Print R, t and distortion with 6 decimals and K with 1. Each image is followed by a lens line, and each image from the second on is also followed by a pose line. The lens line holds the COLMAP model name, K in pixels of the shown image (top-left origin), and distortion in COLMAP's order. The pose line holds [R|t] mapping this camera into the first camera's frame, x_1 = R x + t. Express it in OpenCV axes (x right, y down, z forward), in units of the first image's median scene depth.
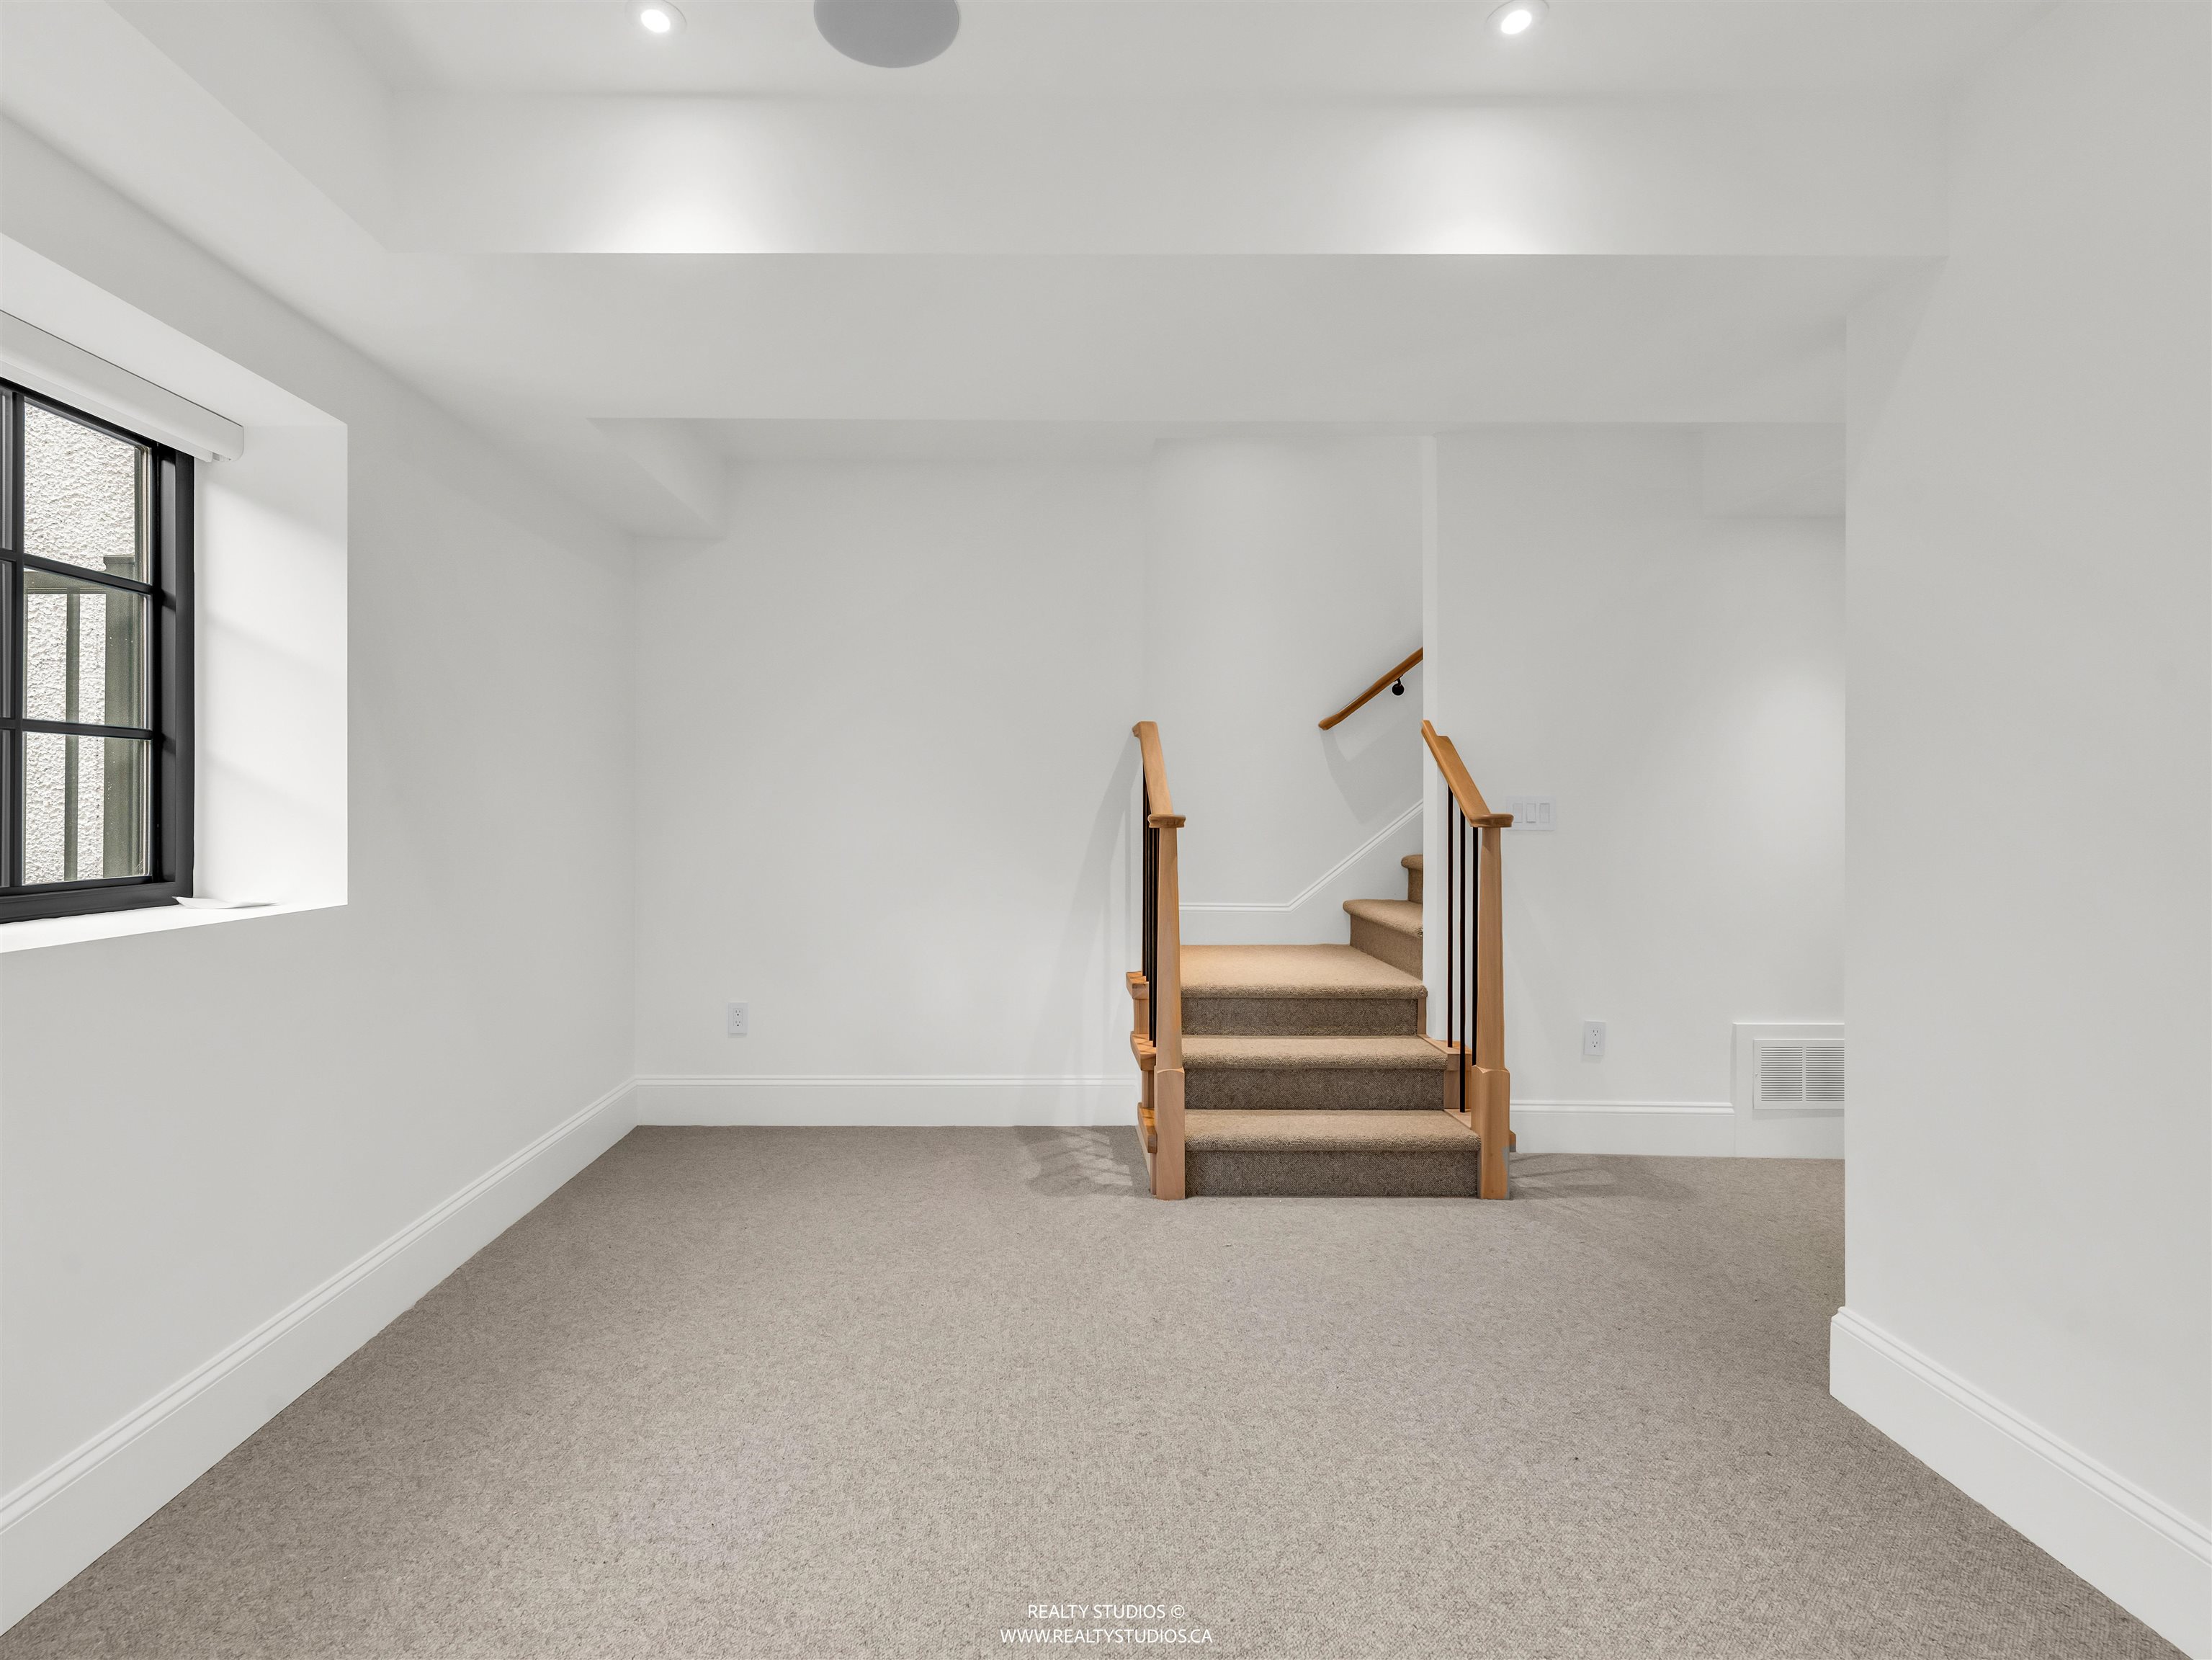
lens RADIAL K [[1081.6, 0, 1089.9], [0, 1081.6, 805.9], [0, 0, 1]] dist [0.002444, -0.002718]
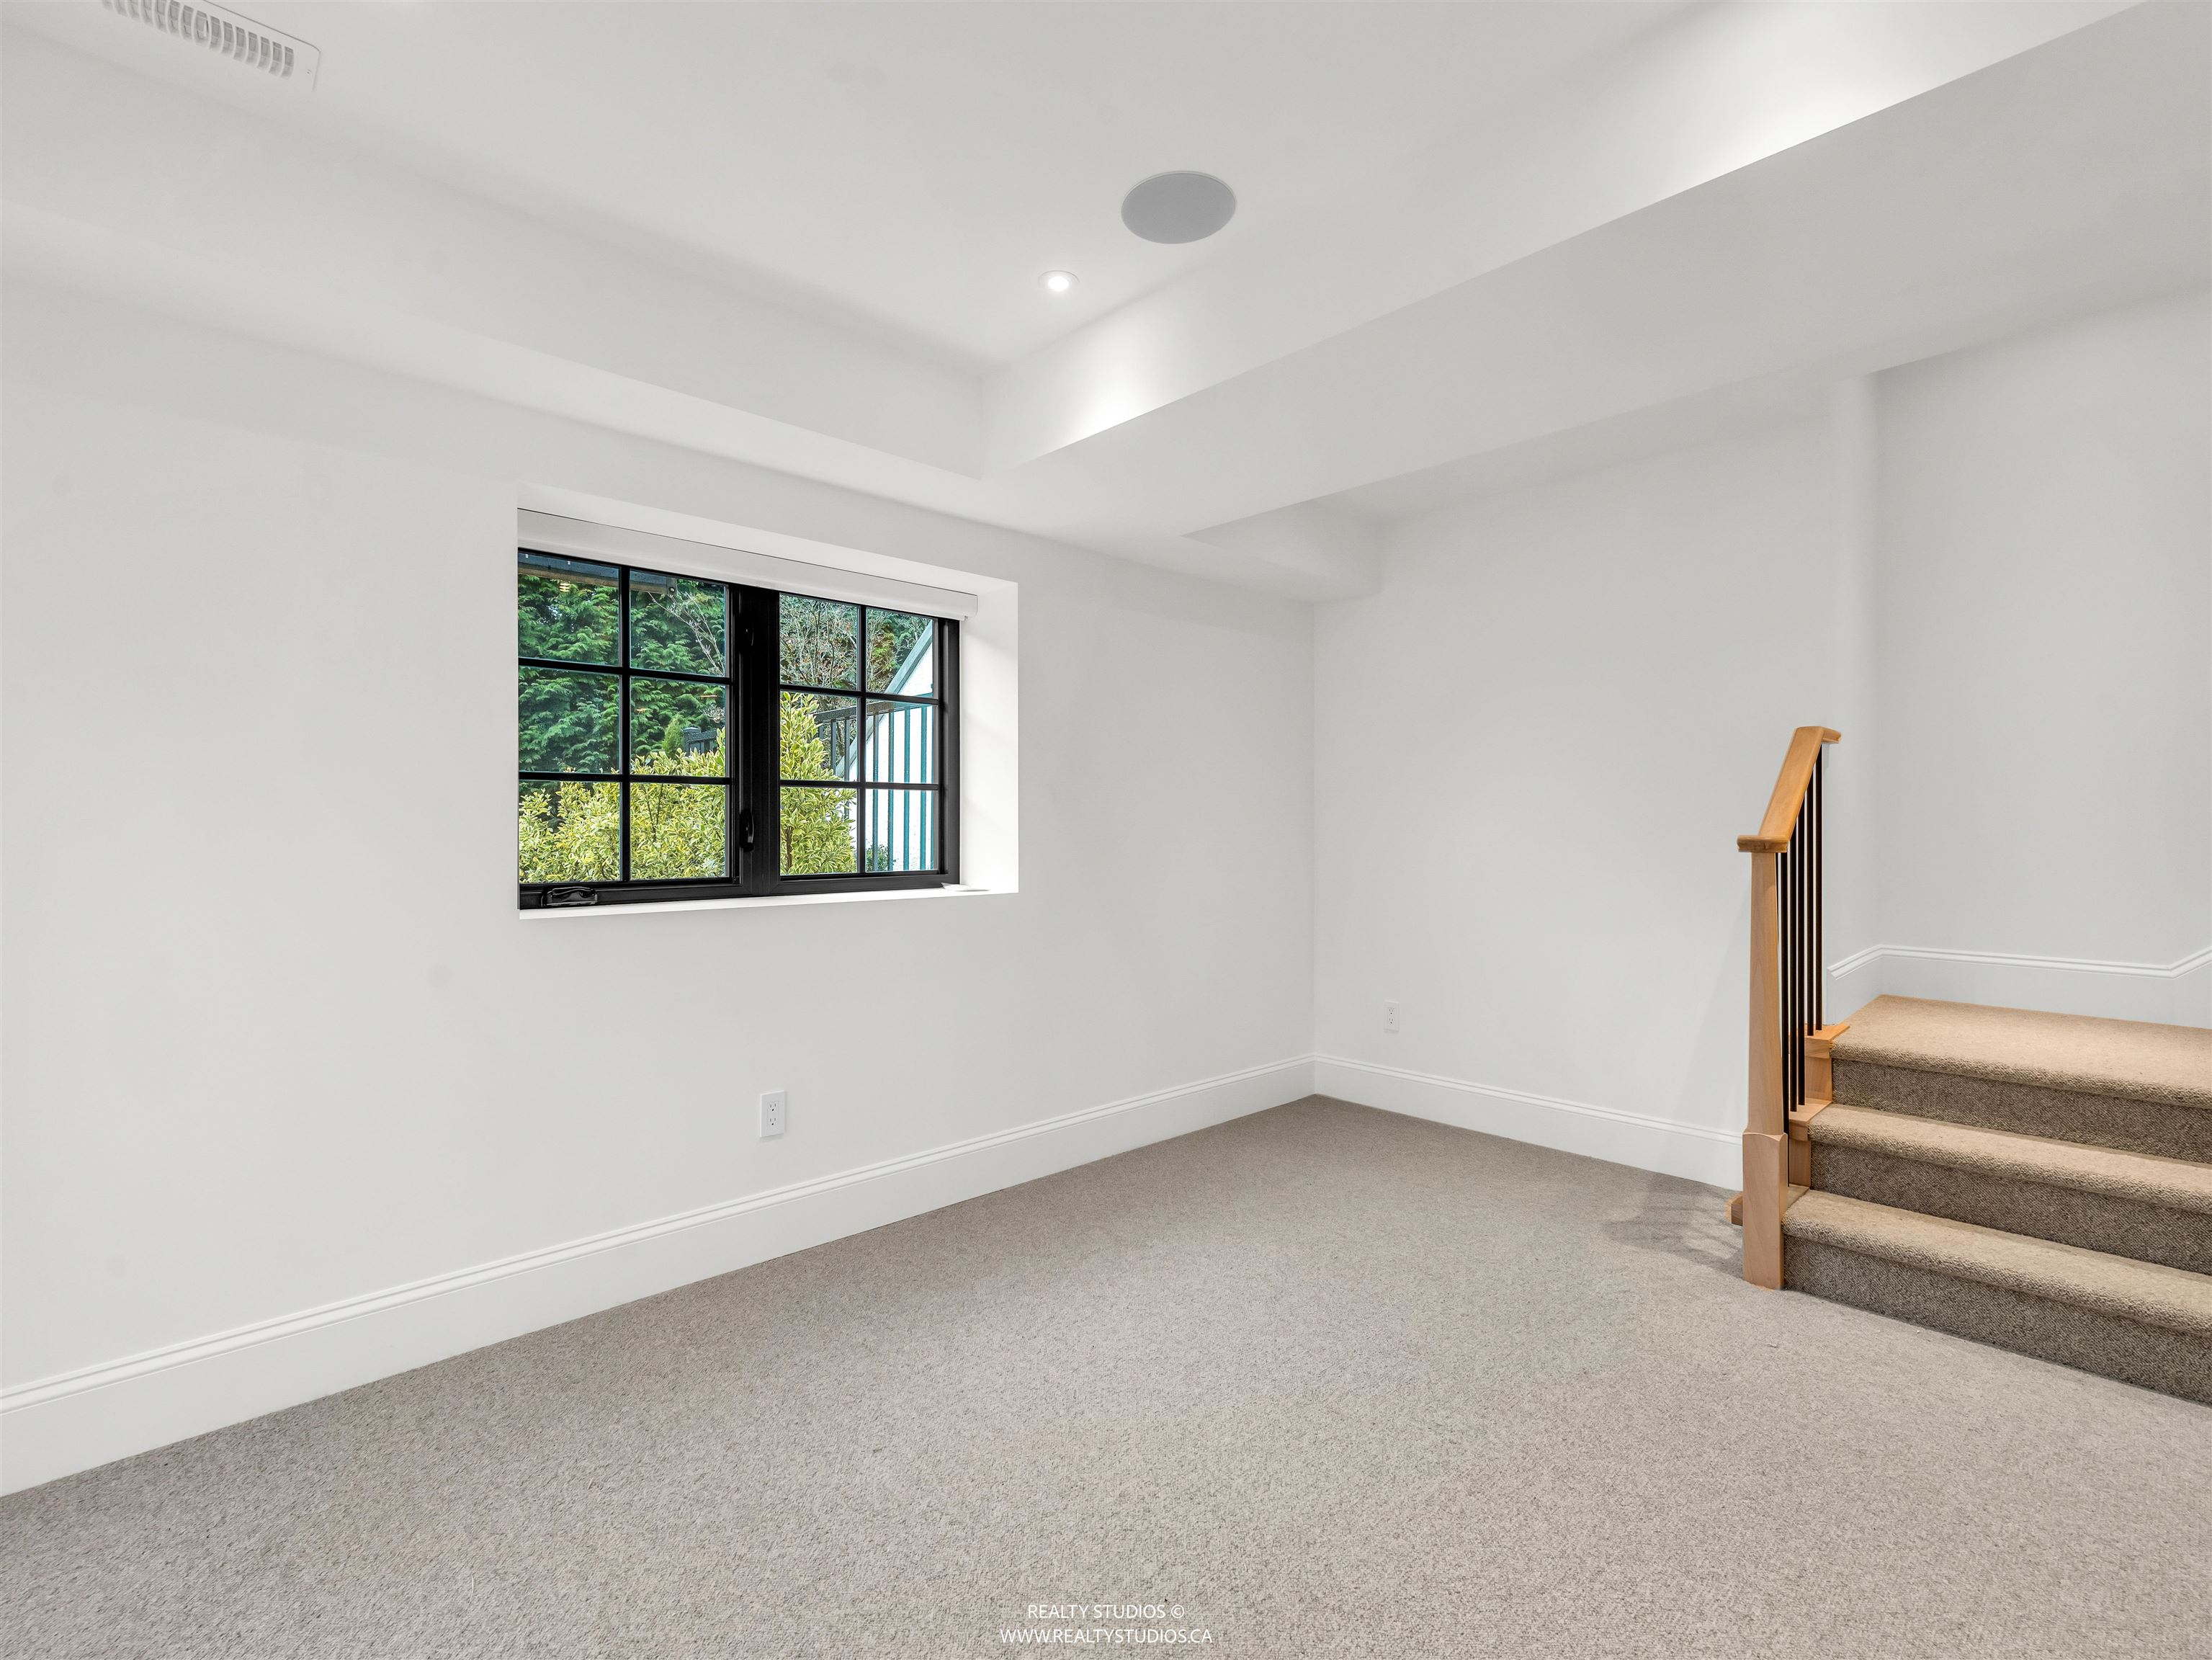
lens RADIAL K [[1081.6, 0, 1145.1], [0, 1081.6, 829.9], [0, 0, 1]] dist [0.002444, -0.002718]
pose [[0.671995, -0.001828, -0.740553, 0.382155], [0.003779, 0.999992, 0.000961, -0.000404], [0.740546, -0.003444, 0.671997, 0.061320]]
